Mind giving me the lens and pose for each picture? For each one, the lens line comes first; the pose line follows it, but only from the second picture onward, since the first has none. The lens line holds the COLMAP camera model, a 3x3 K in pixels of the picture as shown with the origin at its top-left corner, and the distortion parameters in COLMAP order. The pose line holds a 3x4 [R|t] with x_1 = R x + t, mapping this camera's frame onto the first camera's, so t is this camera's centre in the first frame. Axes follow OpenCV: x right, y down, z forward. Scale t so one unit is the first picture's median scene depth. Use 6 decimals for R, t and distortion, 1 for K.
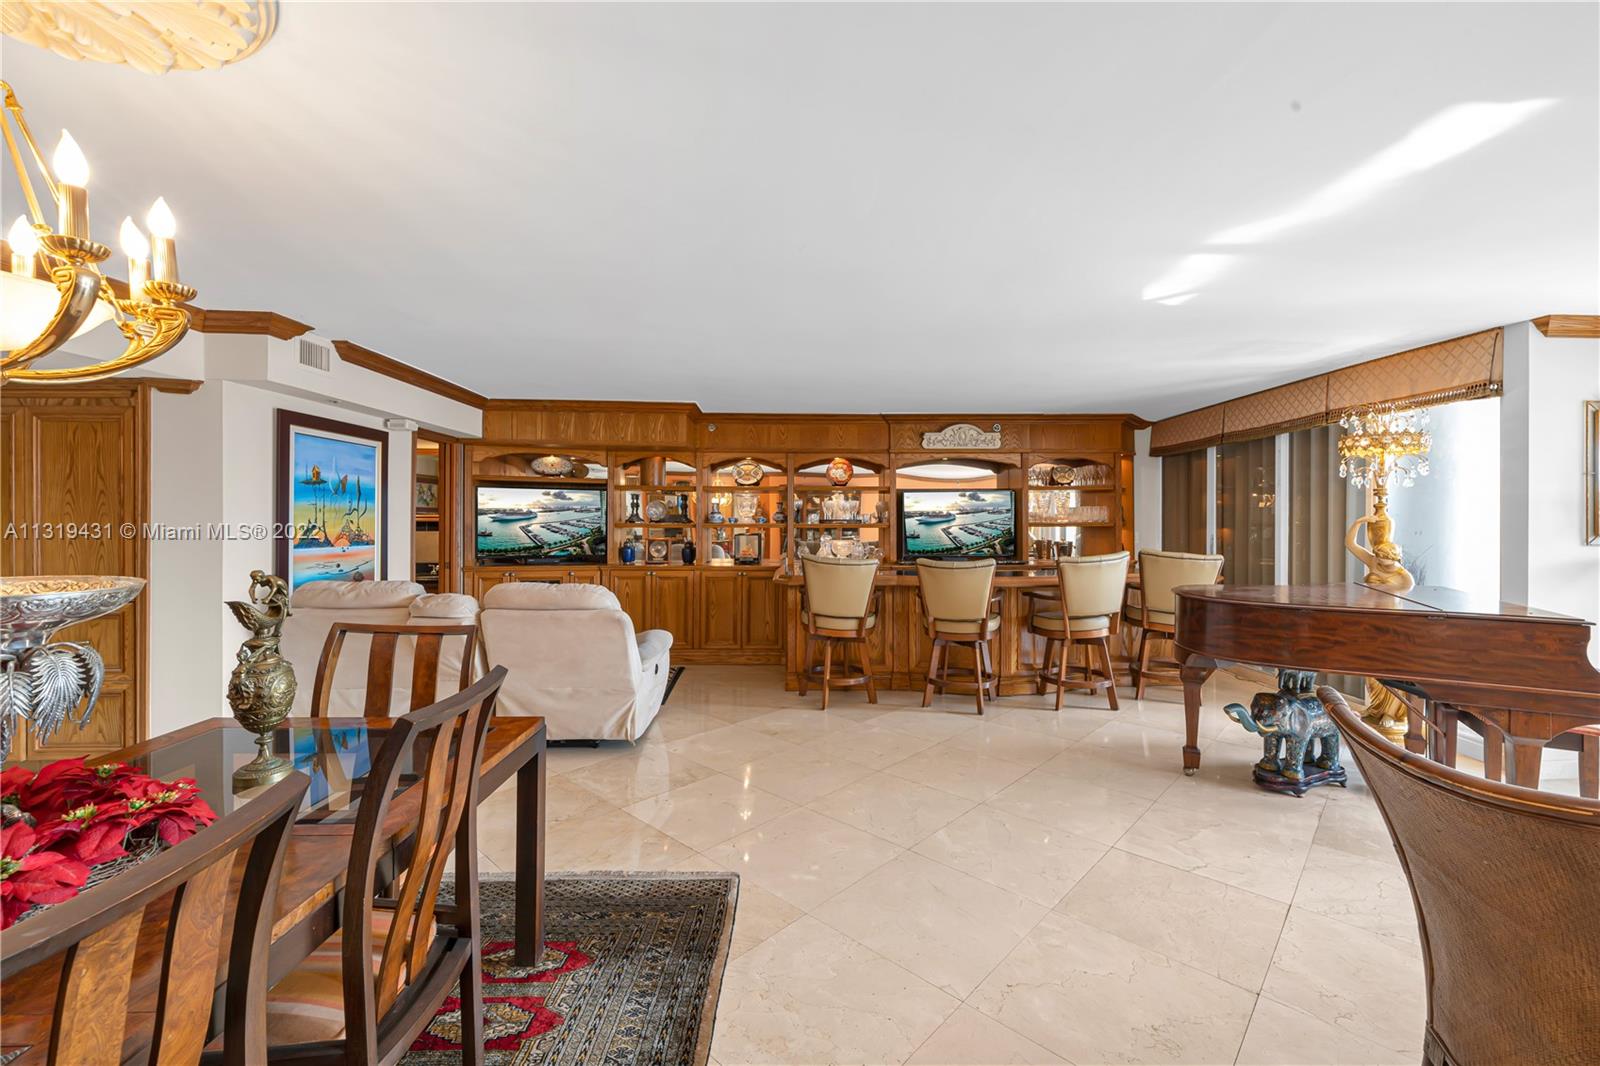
lens RADIAL K [[689.8, 0, 808.1], [0, 689.8, 519.1], [0, 0, 1]] dist [0.000606, -0.000005]
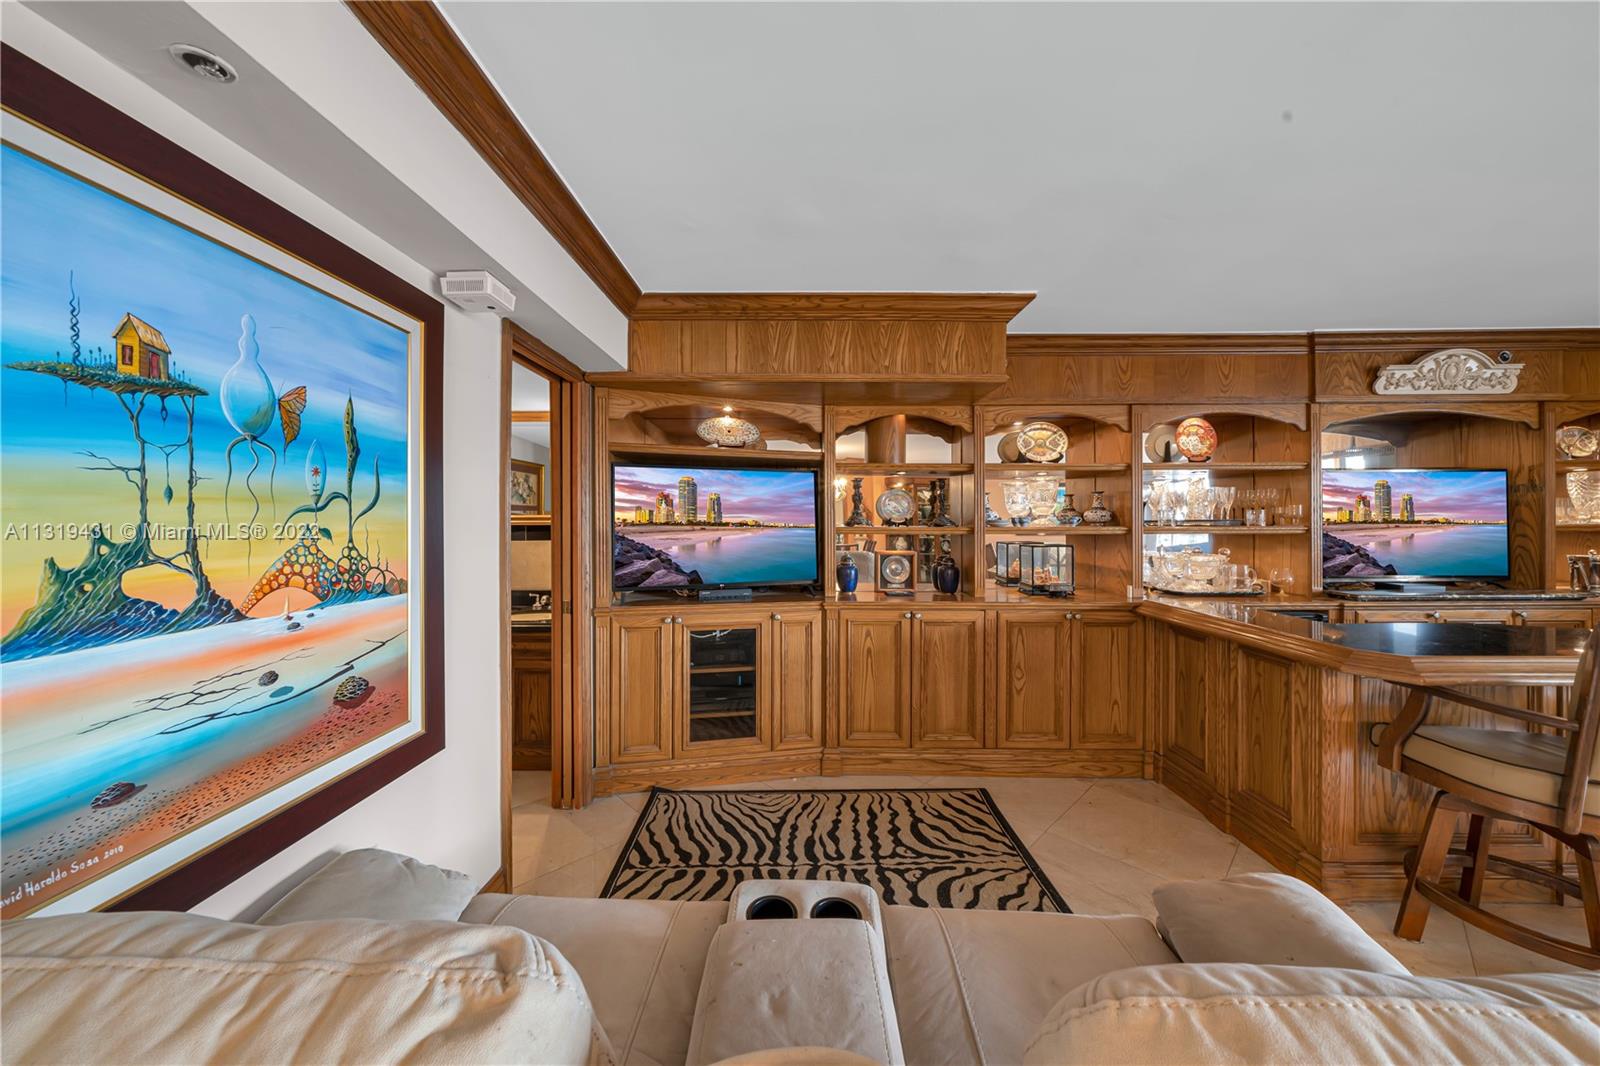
lens RADIAL K [[573.6, 0, 793.7], [0, 573.6, 522.7], [0, 0, 1]] dist [-0.001882, -0.000105]
pose [[0.998567, -0.003285, -0.053413, -0.297389], [0.003616, 0.999975, 0.006112, -0.001194], [0.053392, -0.006297, 0.998554, 0.519072]]
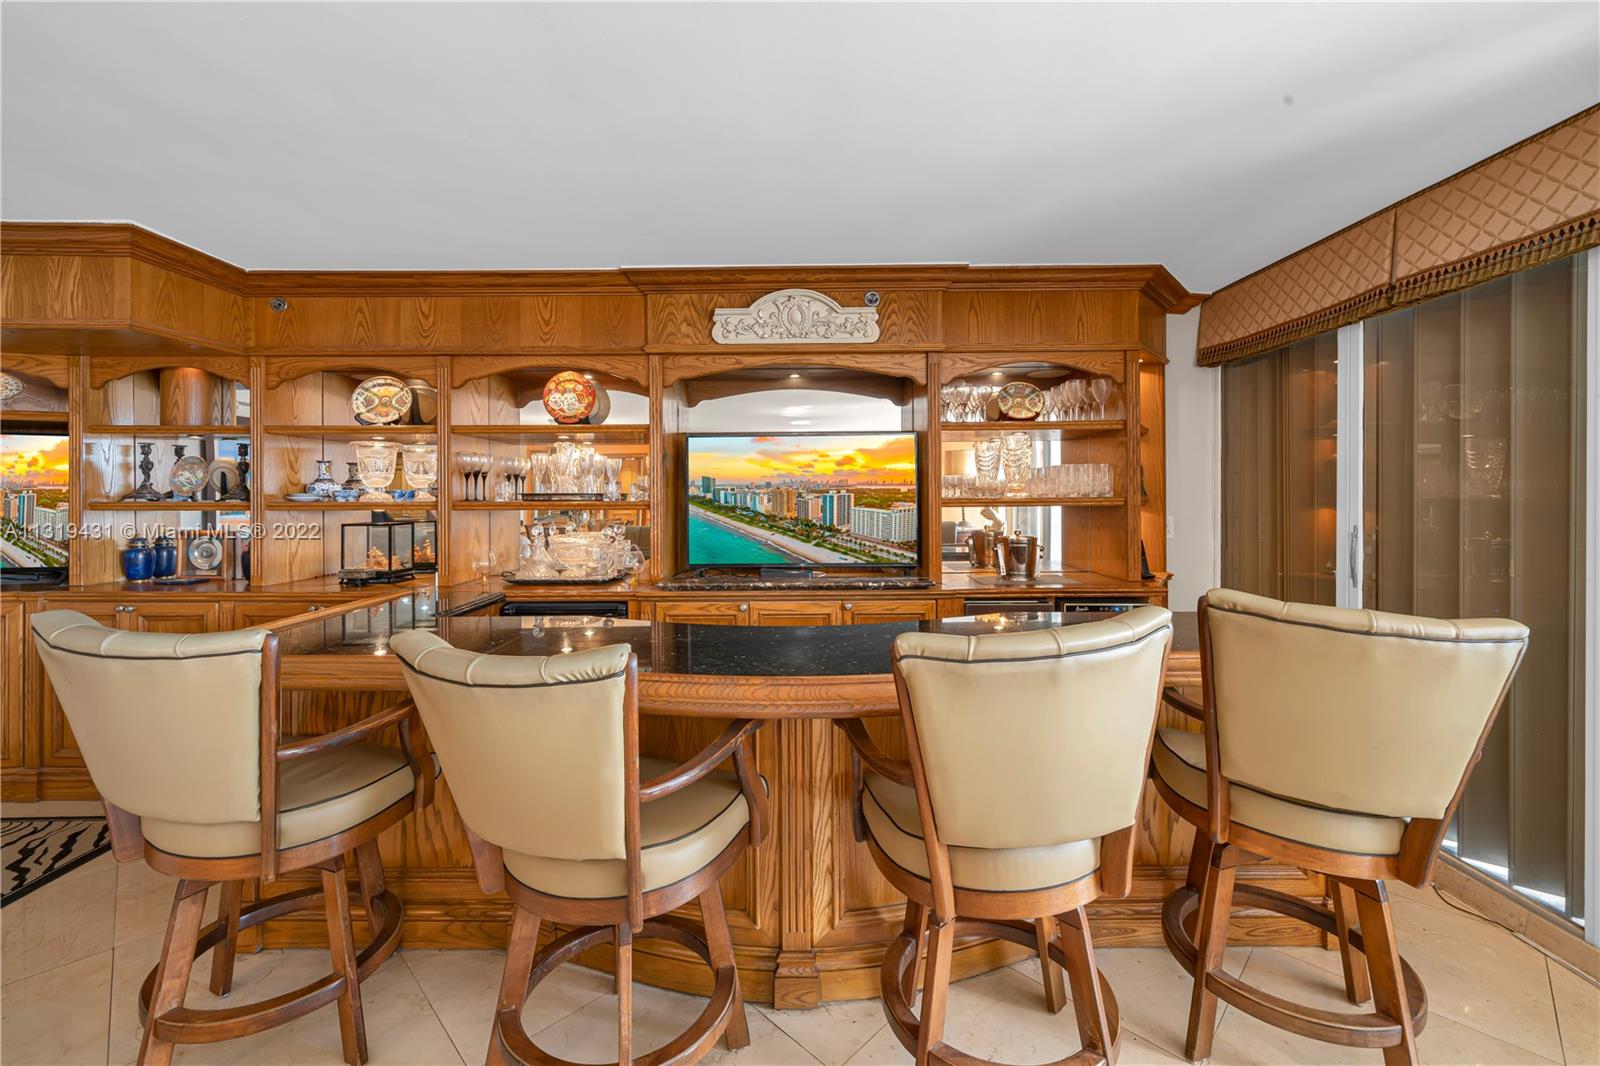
lens RADIAL K [[691.9, 0, 786.3], [0, 691.9, 496.8], [0, 0, 1]] dist [0.001145, 0.000202]
pose [[0.999024, -0.003803, -0.044016, 0.244427], [0.004175, 0.999956, 0.008357, -0.000339], [0.043983, -0.008532, 0.998996, 0.540901]]
